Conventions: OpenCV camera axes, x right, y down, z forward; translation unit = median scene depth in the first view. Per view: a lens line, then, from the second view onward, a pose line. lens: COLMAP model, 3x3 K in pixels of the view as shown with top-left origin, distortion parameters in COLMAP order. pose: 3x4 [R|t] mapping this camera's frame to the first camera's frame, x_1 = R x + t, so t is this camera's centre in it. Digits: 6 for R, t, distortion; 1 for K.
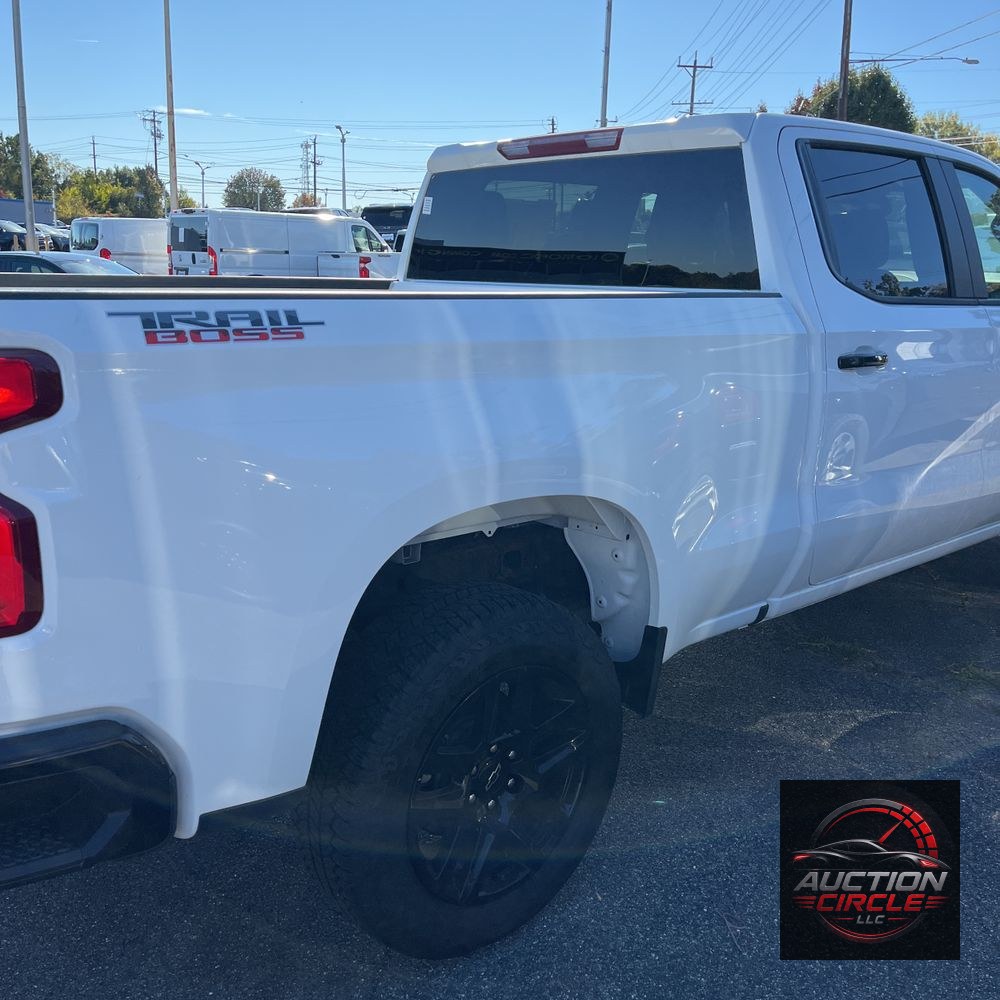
lens RADIAL K [[1011.0, 0, 489.9], [0, 1011.0, 506.7], [0, 0, 1]] dist [0.046193, 0.005458]
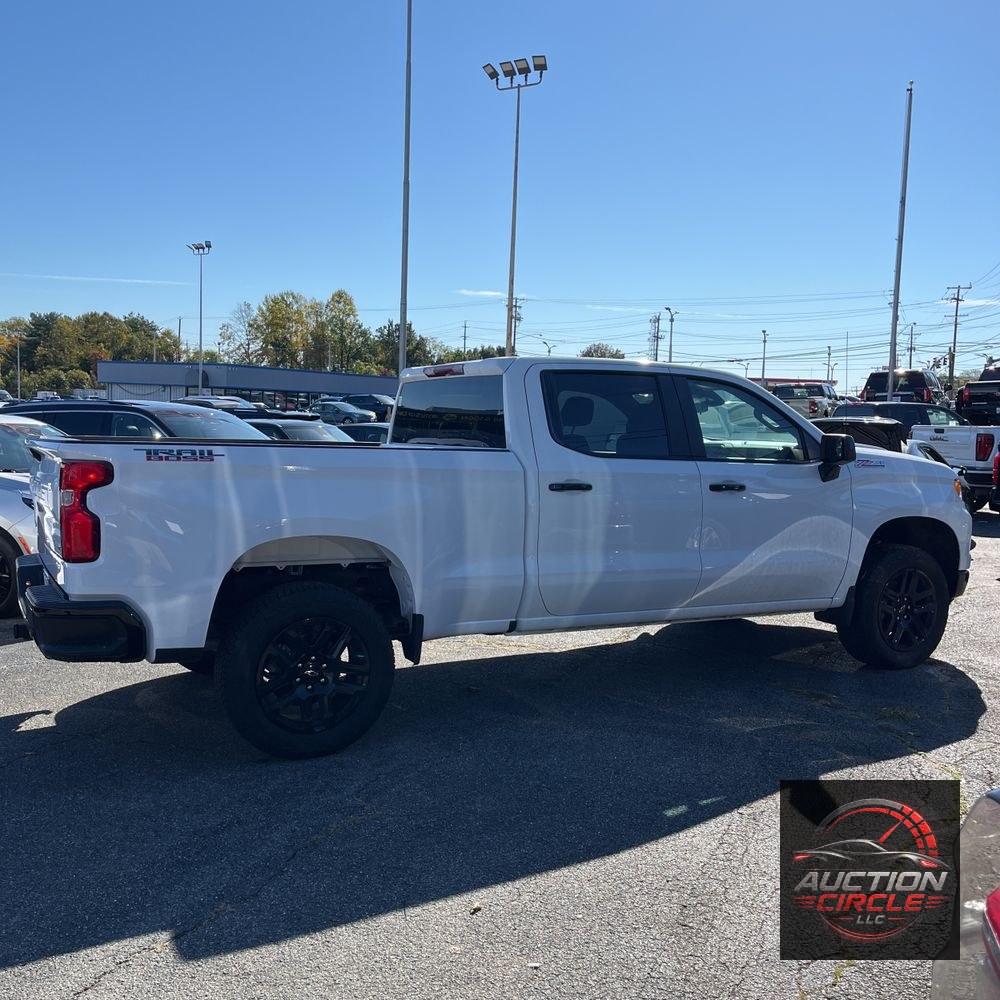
lens RADIAL K [[1001.3, 0, 500.0], [0, 1001.3, 500.0], [0, 0, 1]] dist [0.079406, -0.085949]
pose [[0.950584, 0.027694, -0.309230, 1.277728], [-0.078246, 0.985232, -0.152297, 0.258028], [0.300445, 0.168968, 0.938713, -1.133124]]
